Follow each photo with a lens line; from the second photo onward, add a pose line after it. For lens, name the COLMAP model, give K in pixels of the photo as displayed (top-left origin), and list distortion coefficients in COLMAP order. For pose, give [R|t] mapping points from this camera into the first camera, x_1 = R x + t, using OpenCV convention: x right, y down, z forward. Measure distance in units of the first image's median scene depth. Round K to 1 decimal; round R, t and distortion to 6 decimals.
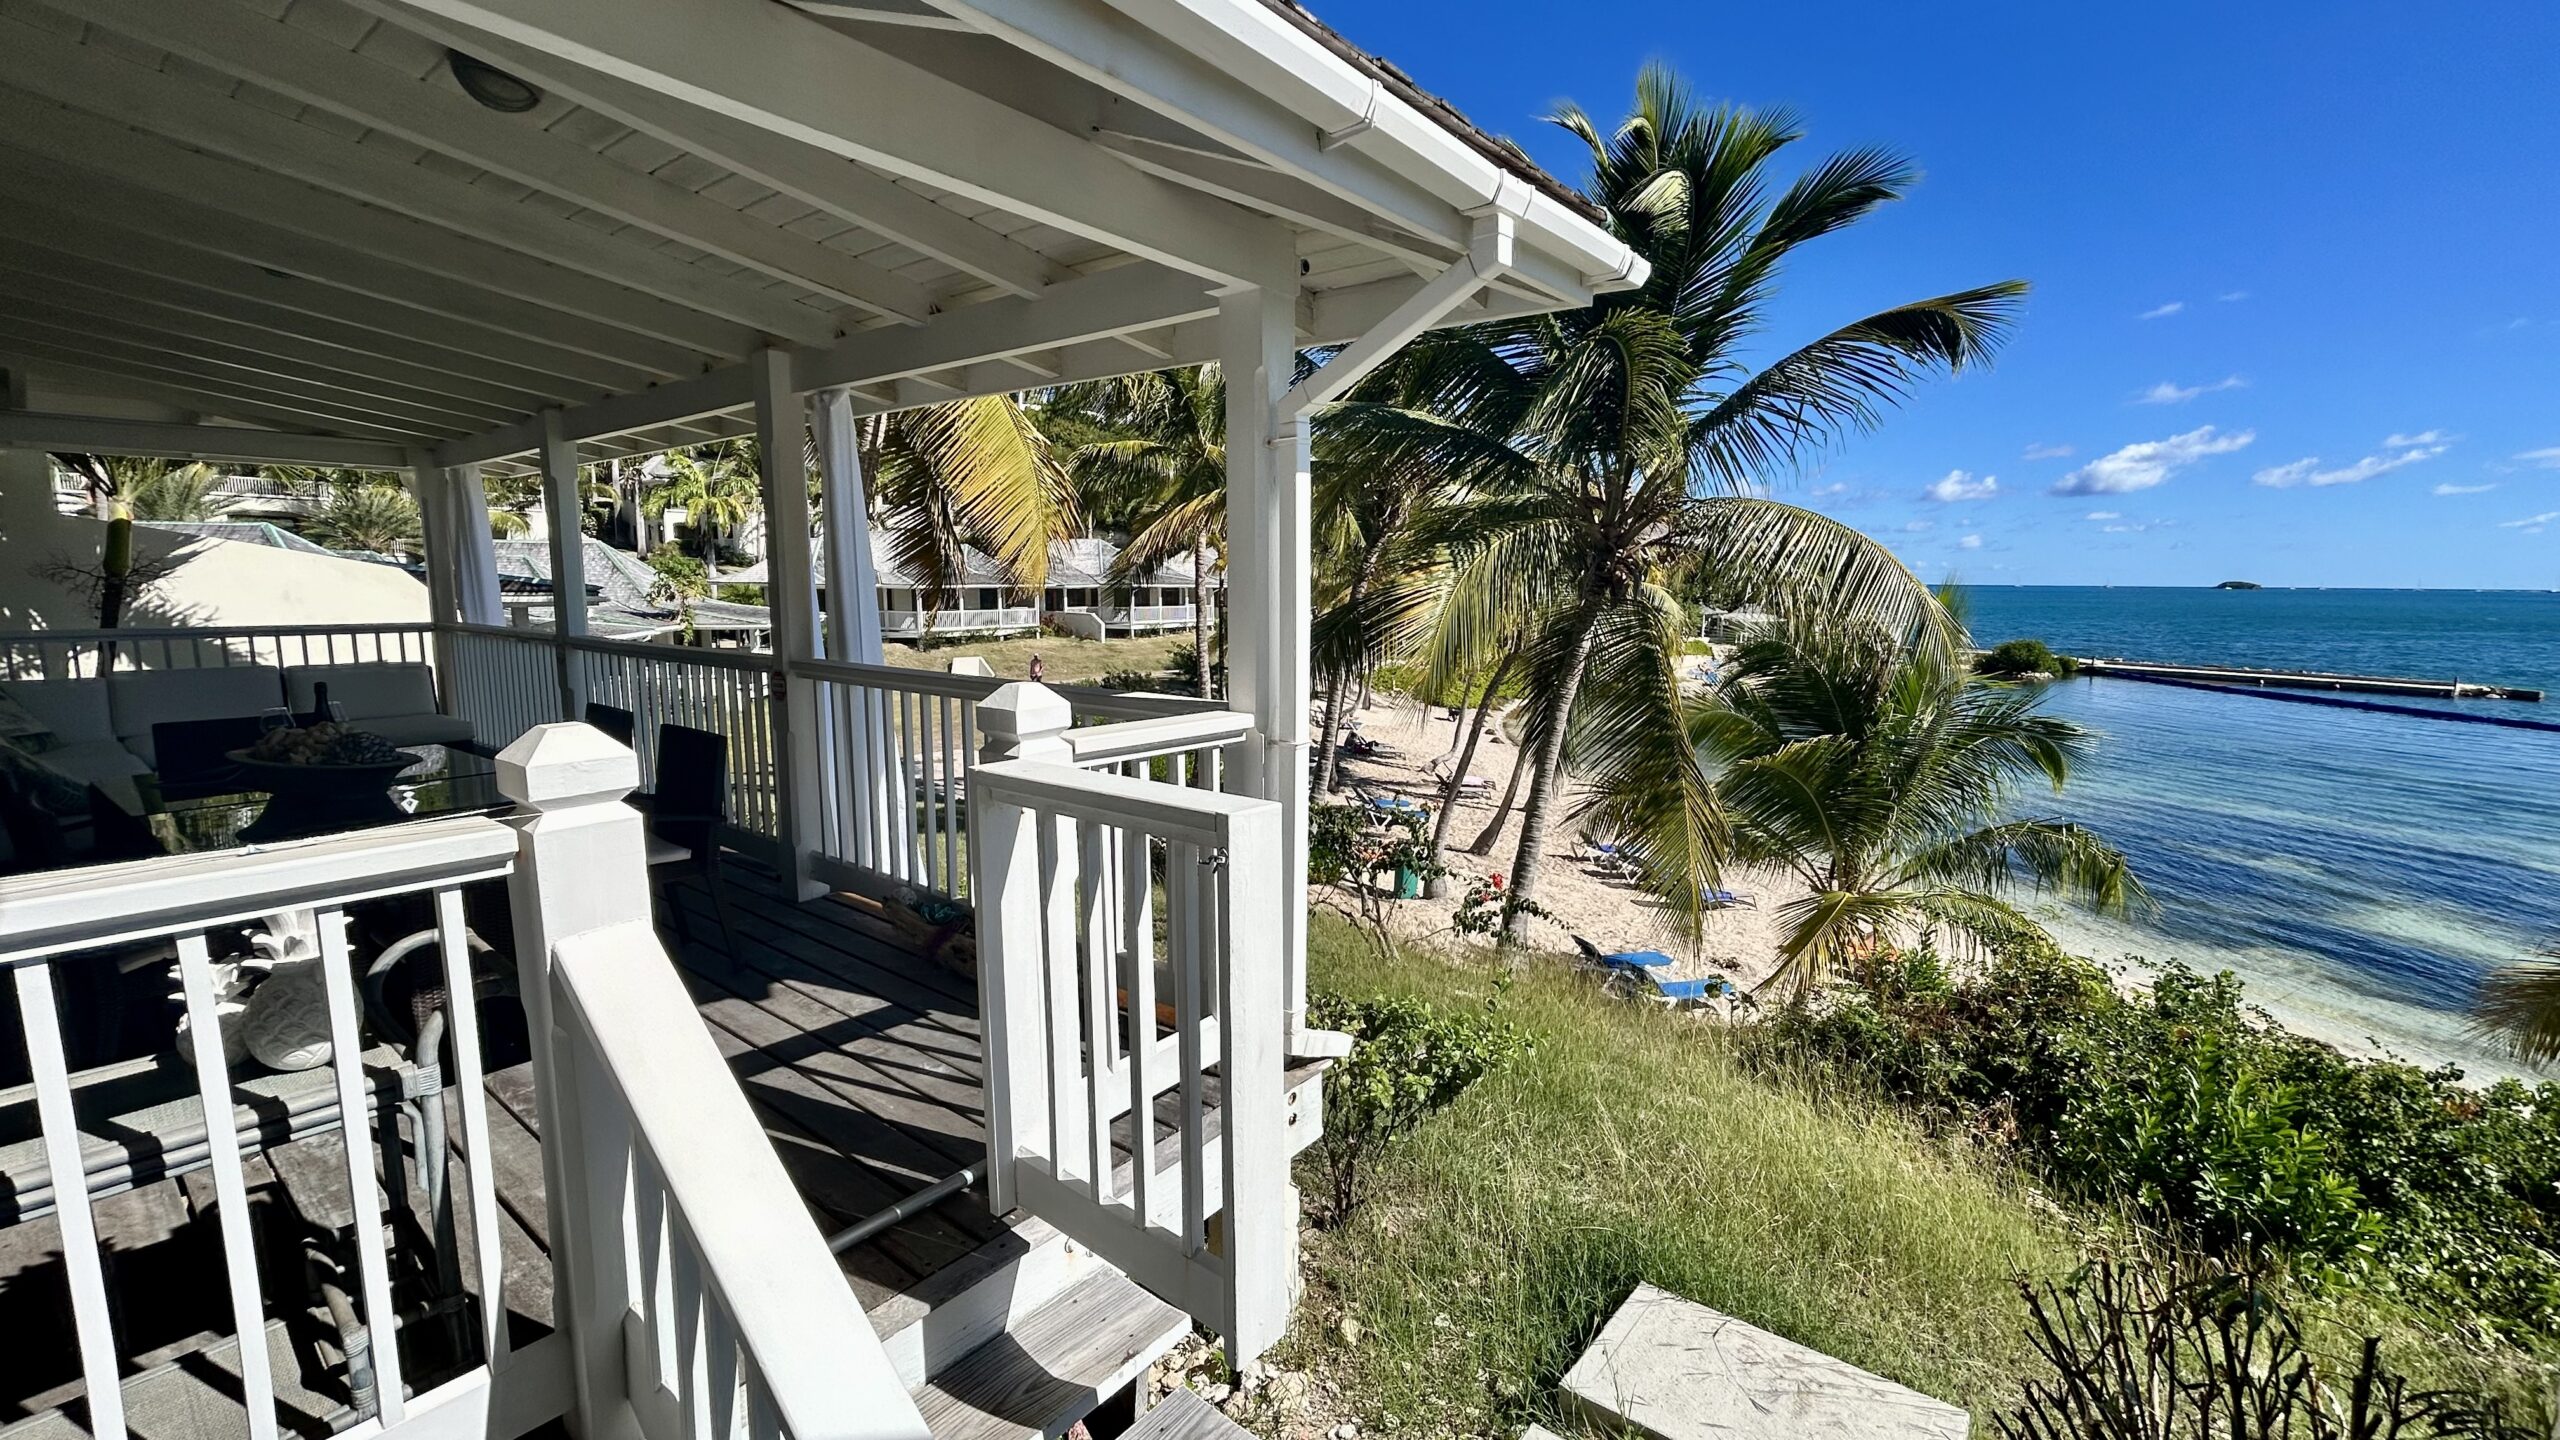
lens RADIAL K [[1032.7, 0, 1276.7], [0, 1032.7, 723.5], [0, 0, 1]] dist [0.000834, 0.000207]
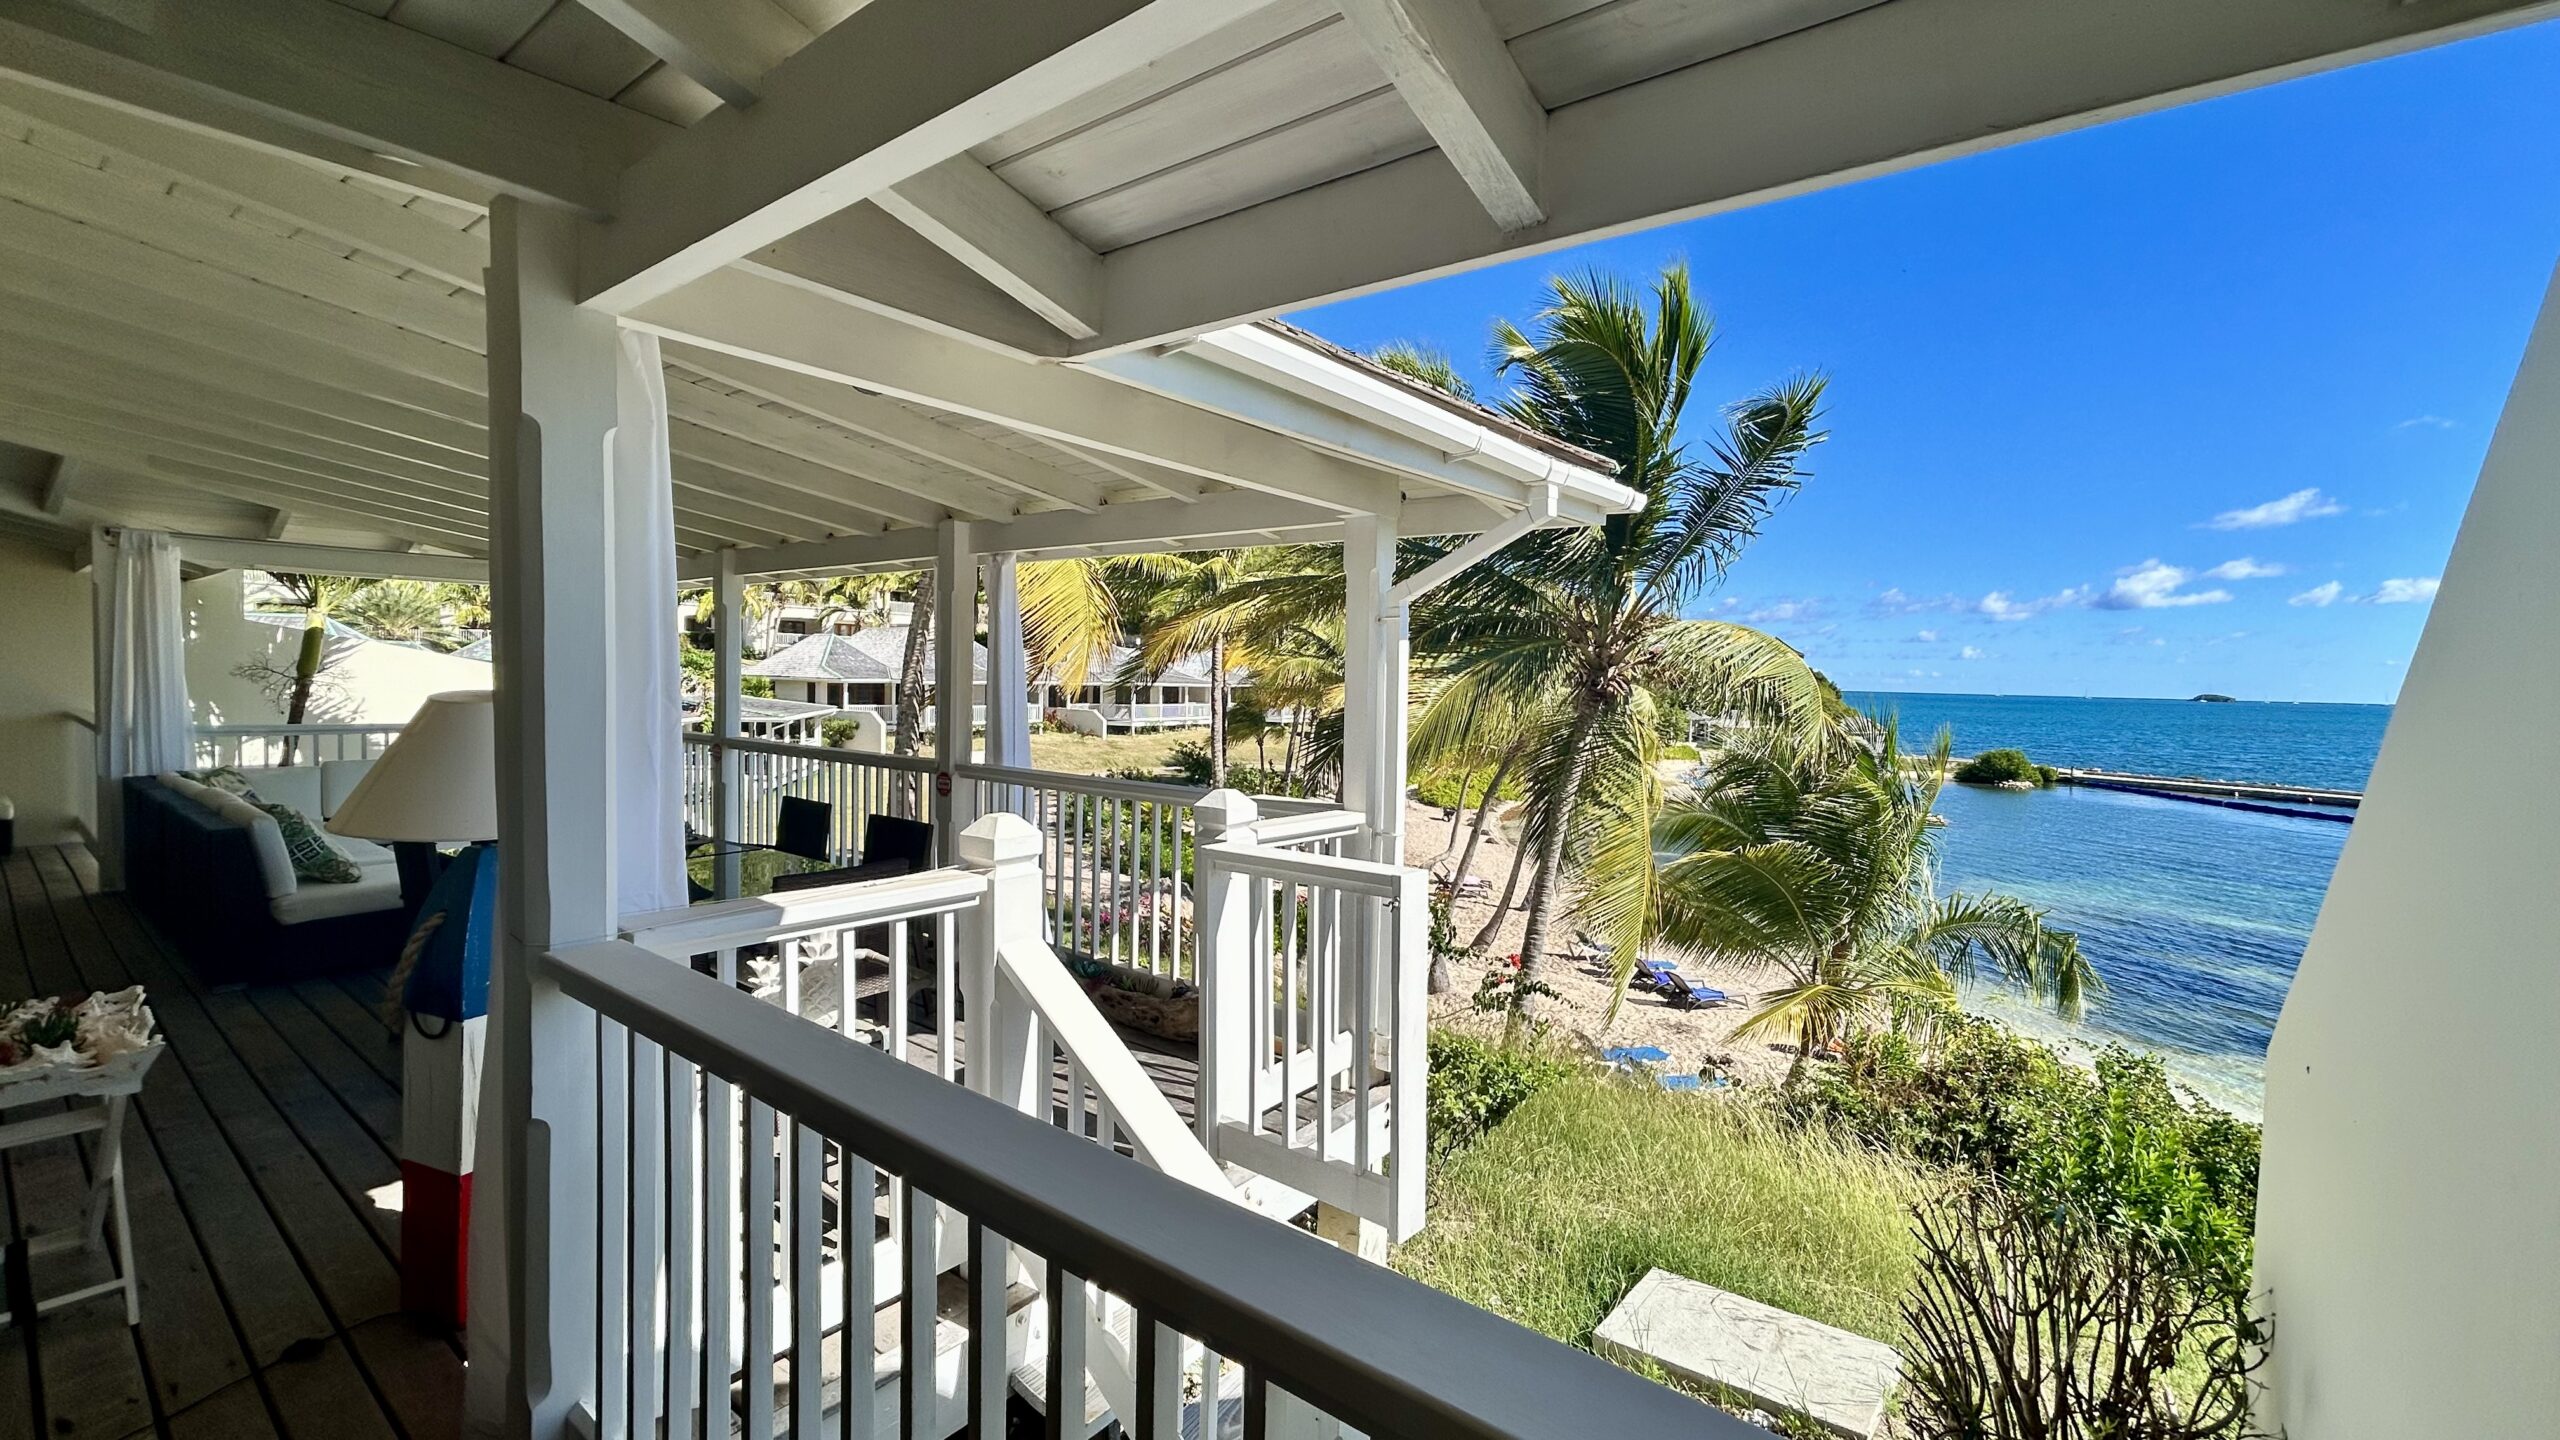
lens RADIAL K [[1032.7, 0, 1276.7], [0, 1032.7, 723.5], [0, 0, 1]] dist [0.000834, 0.000207]
pose [[0.999844, 0.015203, 0.008950, -0.064930], [-0.014292, 0.995441, -0.094299, 0.001254], [-0.010343, 0.094156, 0.995504, -0.158842]]
